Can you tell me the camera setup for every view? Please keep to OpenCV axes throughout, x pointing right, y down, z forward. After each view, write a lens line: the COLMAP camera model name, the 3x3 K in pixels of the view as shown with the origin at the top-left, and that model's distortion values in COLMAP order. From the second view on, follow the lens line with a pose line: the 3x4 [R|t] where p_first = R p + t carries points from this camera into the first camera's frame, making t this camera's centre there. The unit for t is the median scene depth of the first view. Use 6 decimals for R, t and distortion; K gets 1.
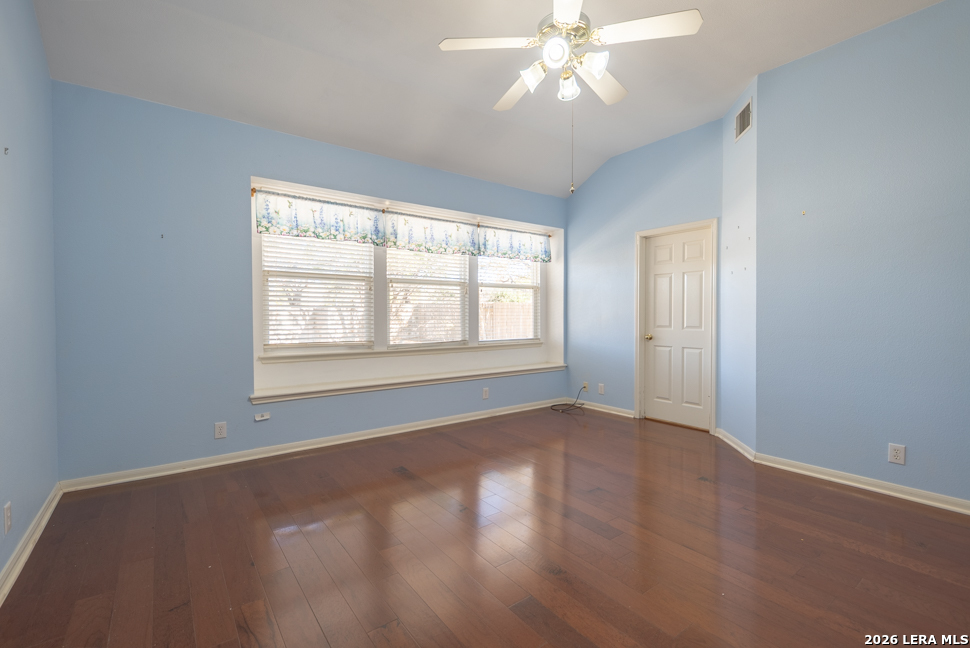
lens RADIAL K [[428.7, 0, 481.3], [0, 428.7, 322.4], [0, 0, 1]] dist [0.012836, -0.009556]
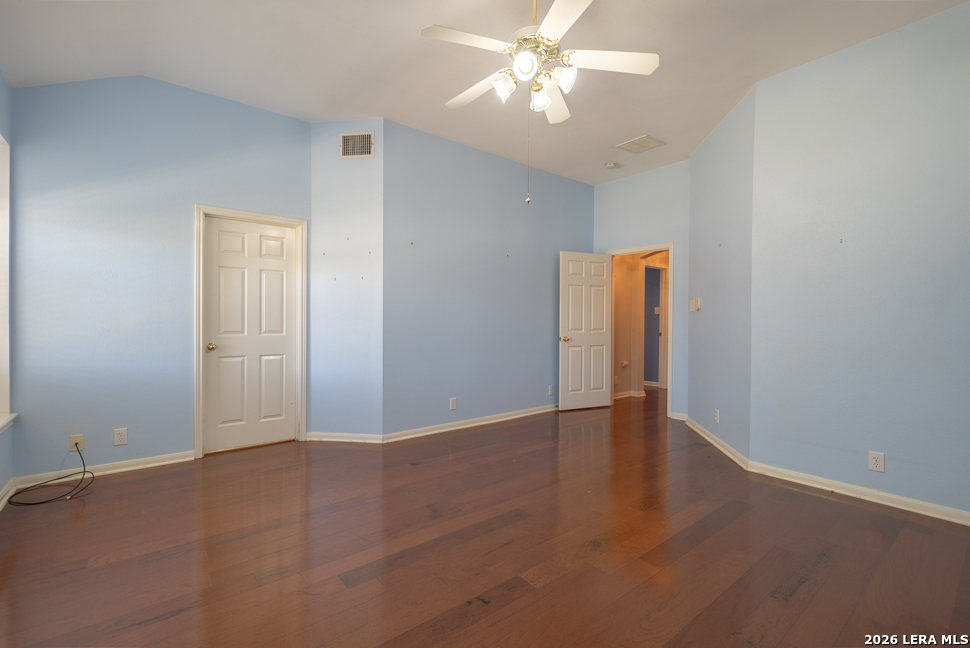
lens RADIAL K [[428.7, 0, 481.3], [0, 428.7, 322.4], [0, 0, 1]] dist [0.012836, -0.009556]
pose [[-0.033013, -0.007966, 0.999423, -0.417757], [0.008933, 0.999926, 0.008265, -0.011731], [-0.999415, 0.009201, -0.032939, 0.580480]]
